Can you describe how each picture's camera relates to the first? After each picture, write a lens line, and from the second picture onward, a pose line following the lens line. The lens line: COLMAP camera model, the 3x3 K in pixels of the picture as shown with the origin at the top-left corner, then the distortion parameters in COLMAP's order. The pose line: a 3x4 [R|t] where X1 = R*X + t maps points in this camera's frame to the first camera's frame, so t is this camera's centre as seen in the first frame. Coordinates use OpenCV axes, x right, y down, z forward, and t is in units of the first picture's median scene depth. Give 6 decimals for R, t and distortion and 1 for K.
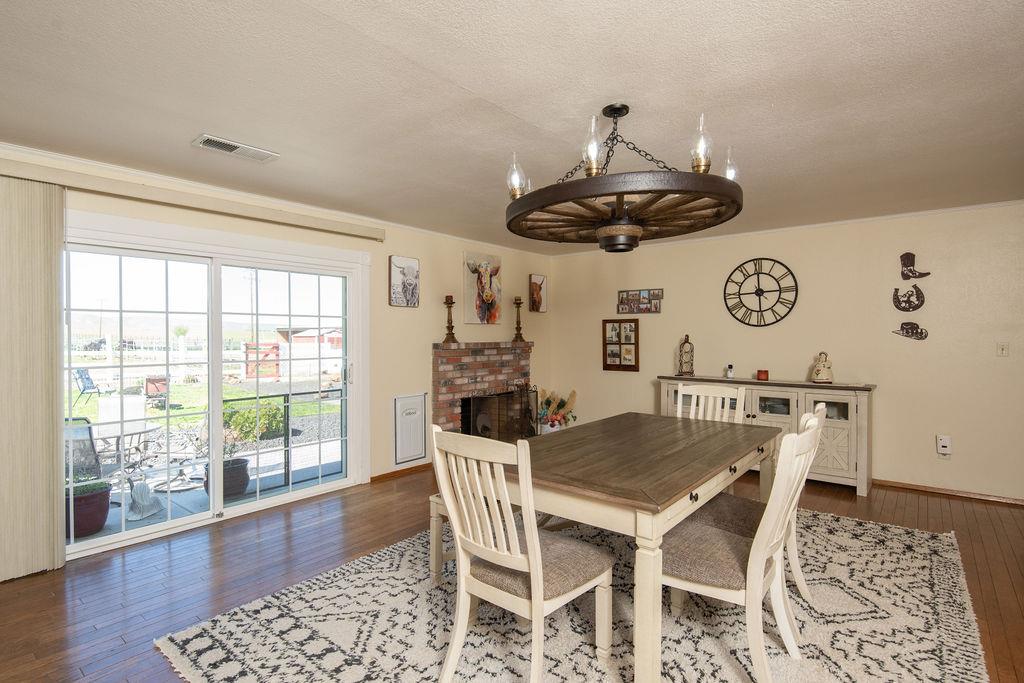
lens RADIAL K [[513.8, 0, 513.7], [0, 513.8, 342.3], [0, 0, 1]] dist [-0.005135, -0.006467]
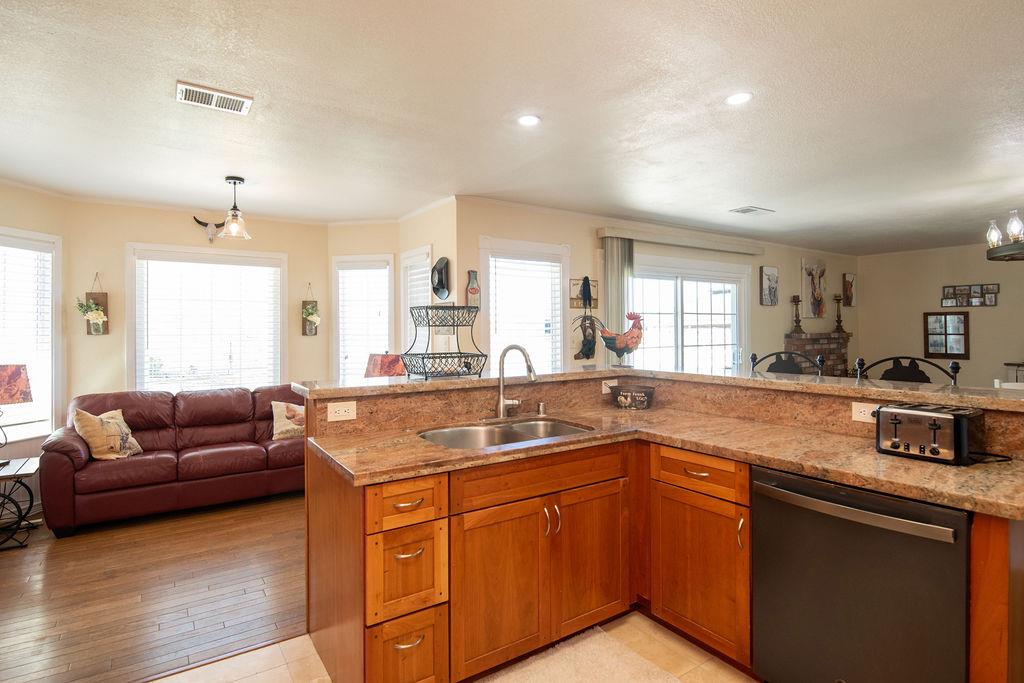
lens RADIAL K [[513.8, 0, 509.9], [0, 513.8, 335.4], [0, 0, 1]] dist [-0.005135, -0.006467]
pose [[0.949195, 0.000405, -0.314689, -0.347930], [0.000258, 0.999998, 0.002067, 0.002592], [0.314689, -0.002044, 0.949193, -0.347444]]
